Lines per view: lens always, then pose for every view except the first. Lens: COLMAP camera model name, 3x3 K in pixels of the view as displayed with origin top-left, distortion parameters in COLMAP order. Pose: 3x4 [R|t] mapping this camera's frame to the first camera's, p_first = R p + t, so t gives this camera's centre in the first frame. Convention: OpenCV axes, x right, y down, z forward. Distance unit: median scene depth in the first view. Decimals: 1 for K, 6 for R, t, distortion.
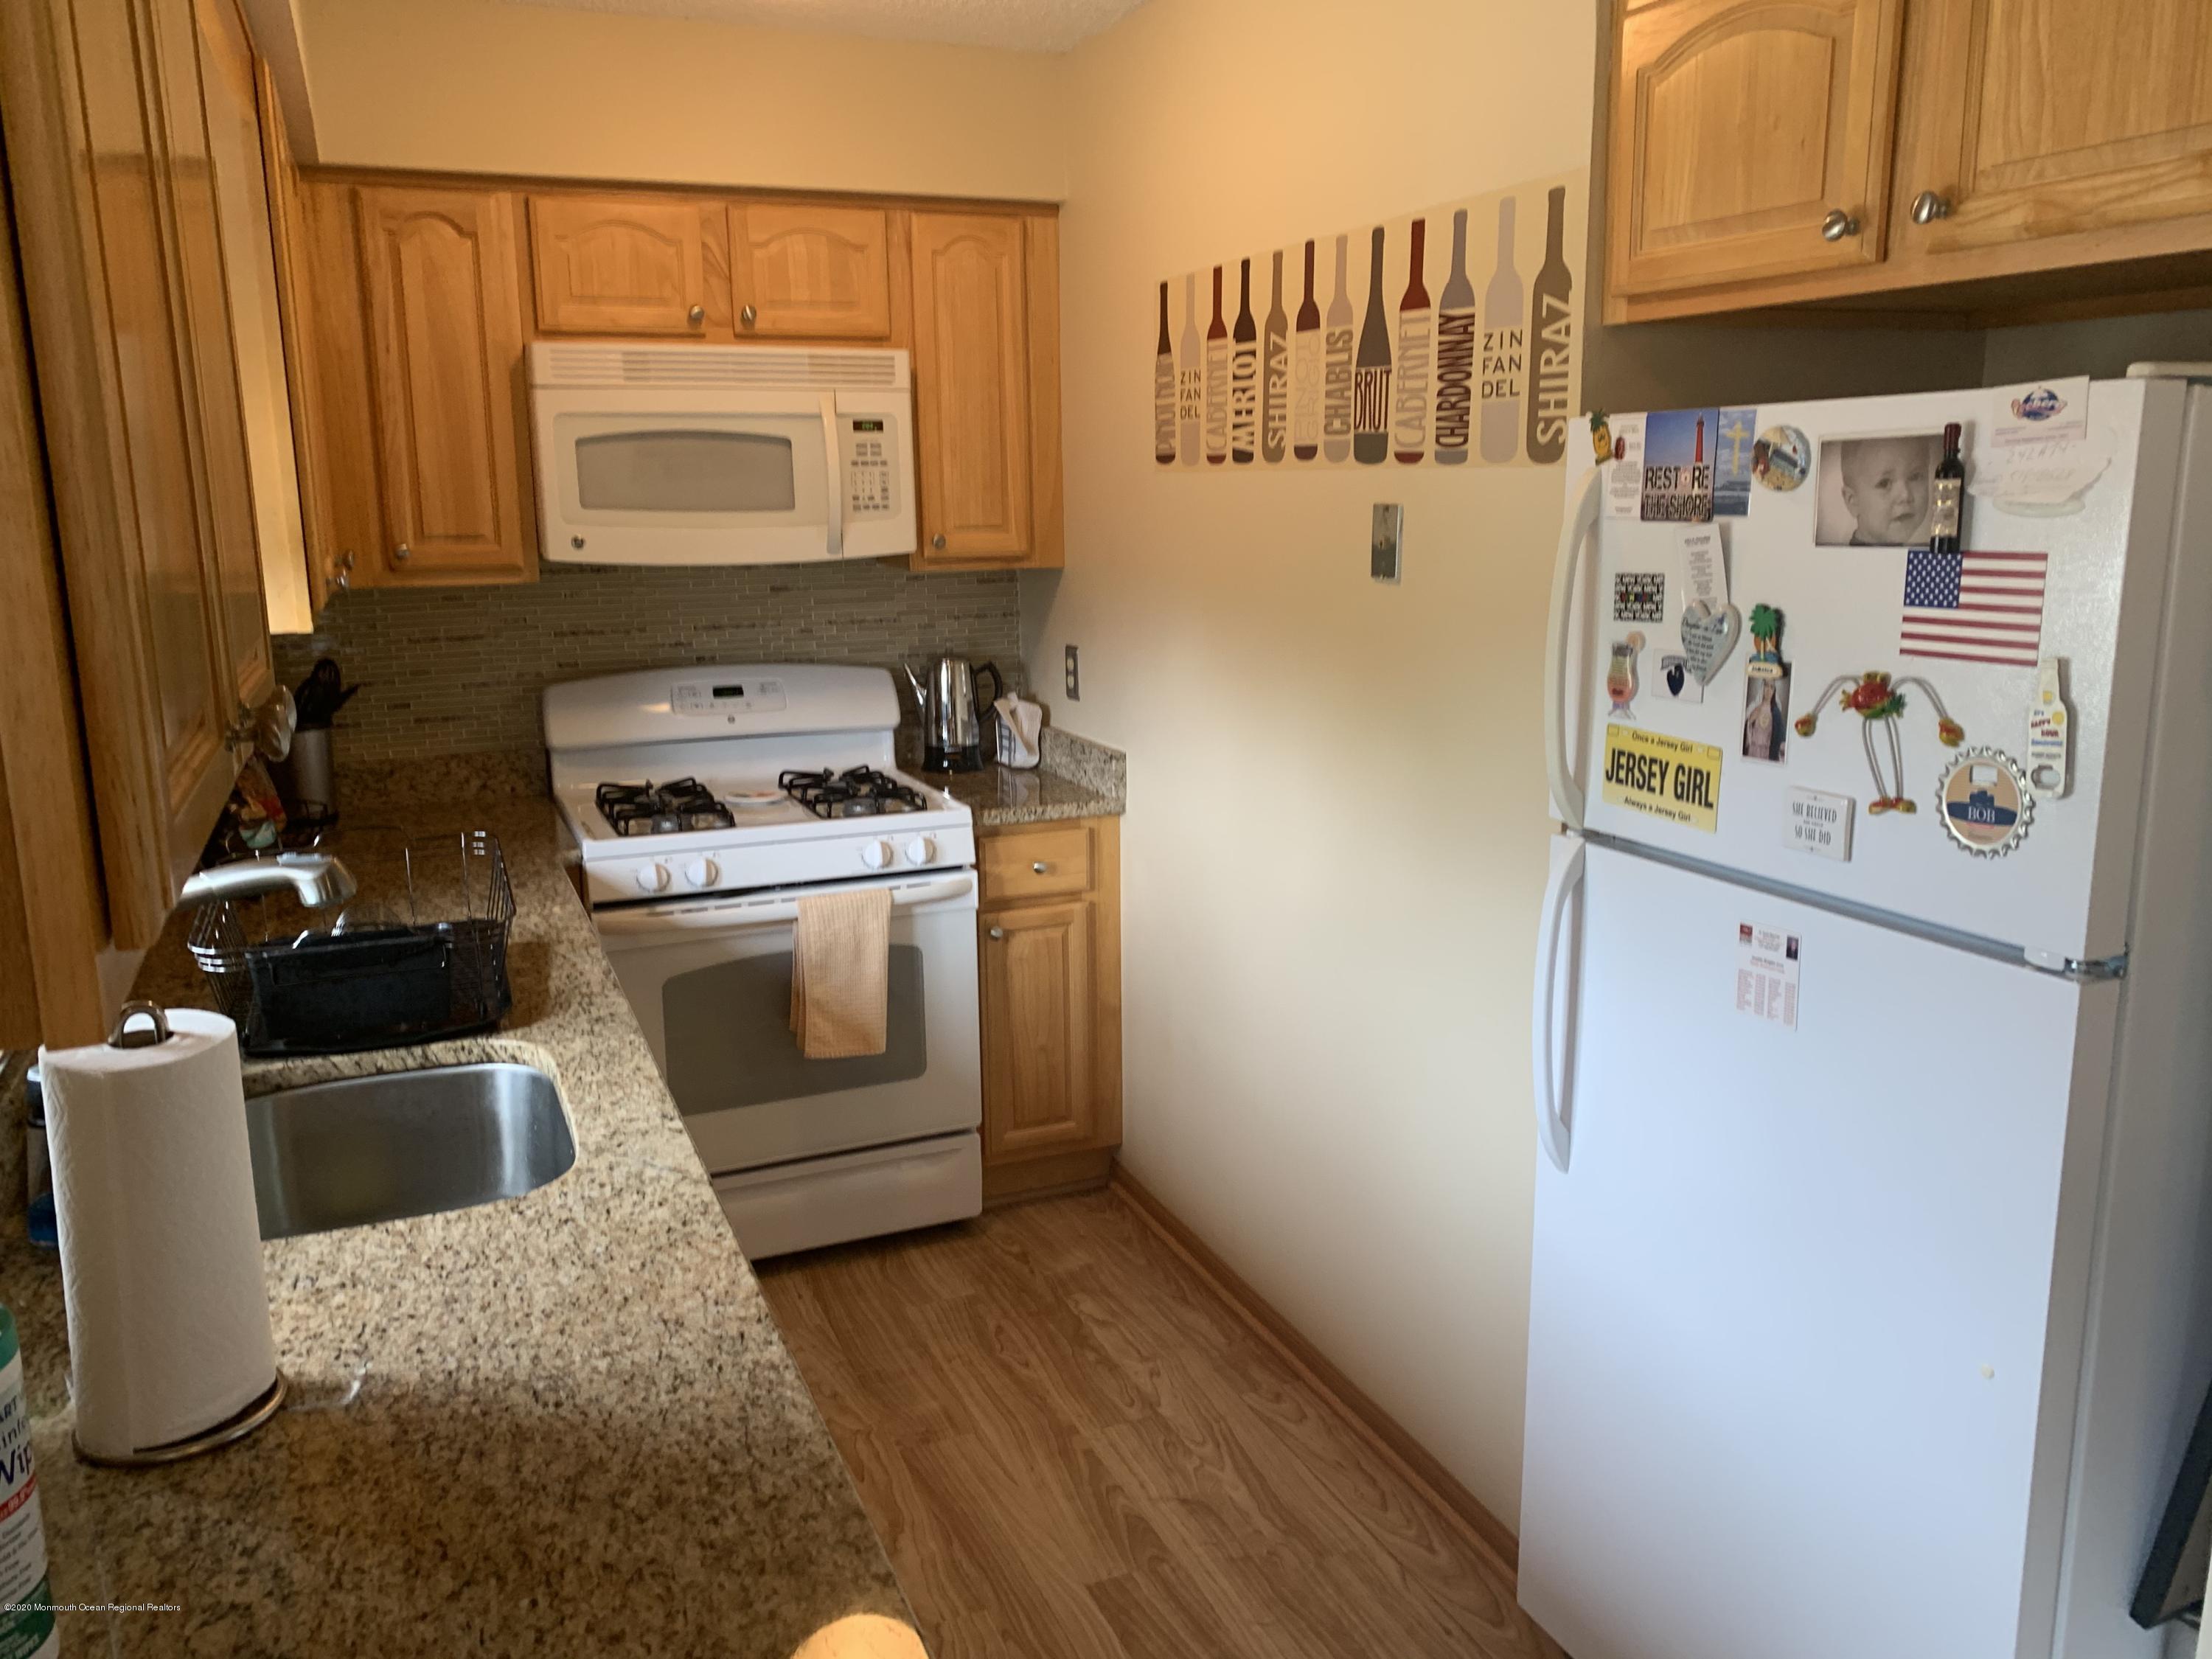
lens RADIAL K [[1684.0, 0, 1109.9], [0, 1684.0, 826.7], [0, 0, 1]] dist [0.060826, -0.067249]
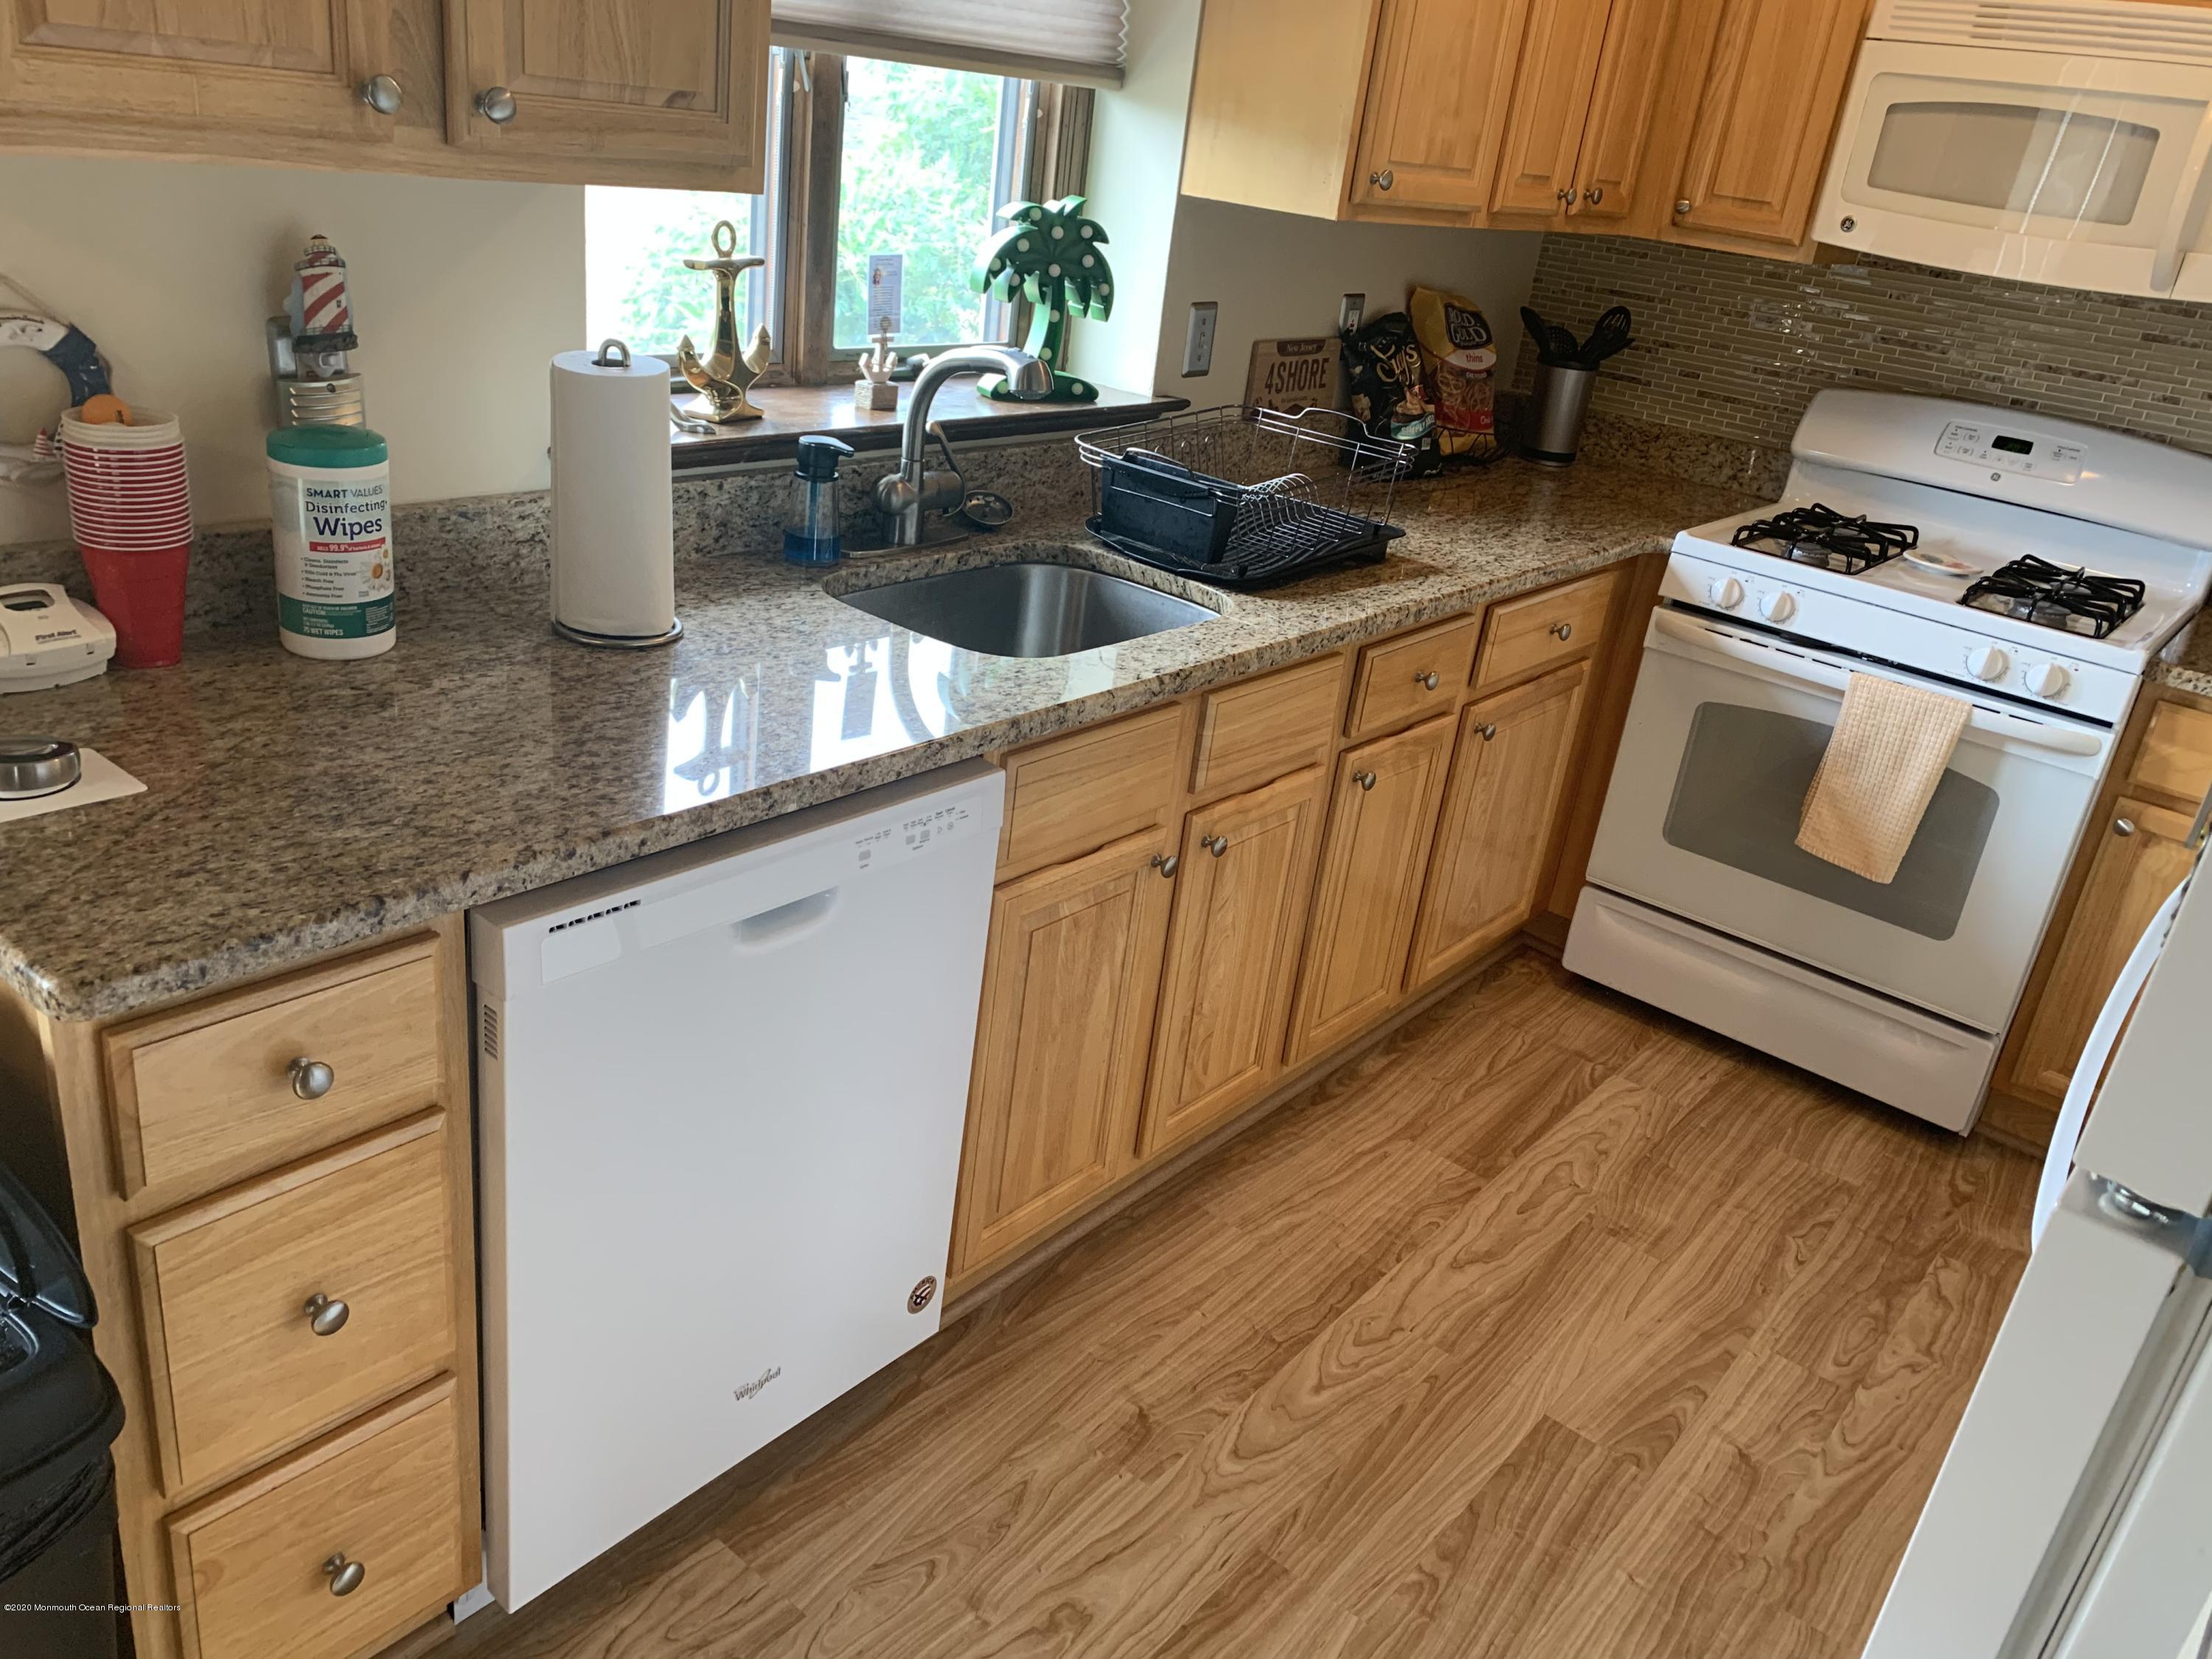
lens RADIAL K [[1684.0, 0, 1112.1], [0, 1684.0, 817.8], [0, 0, 1]] dist [0.060826, -0.067249]
pose [[0.464994, 0.415482, -0.781764, 0.347465], [-0.303567, 0.904329, 0.300060, -0.035215], [0.831642, 0.097792, 0.546634, 0.209094]]
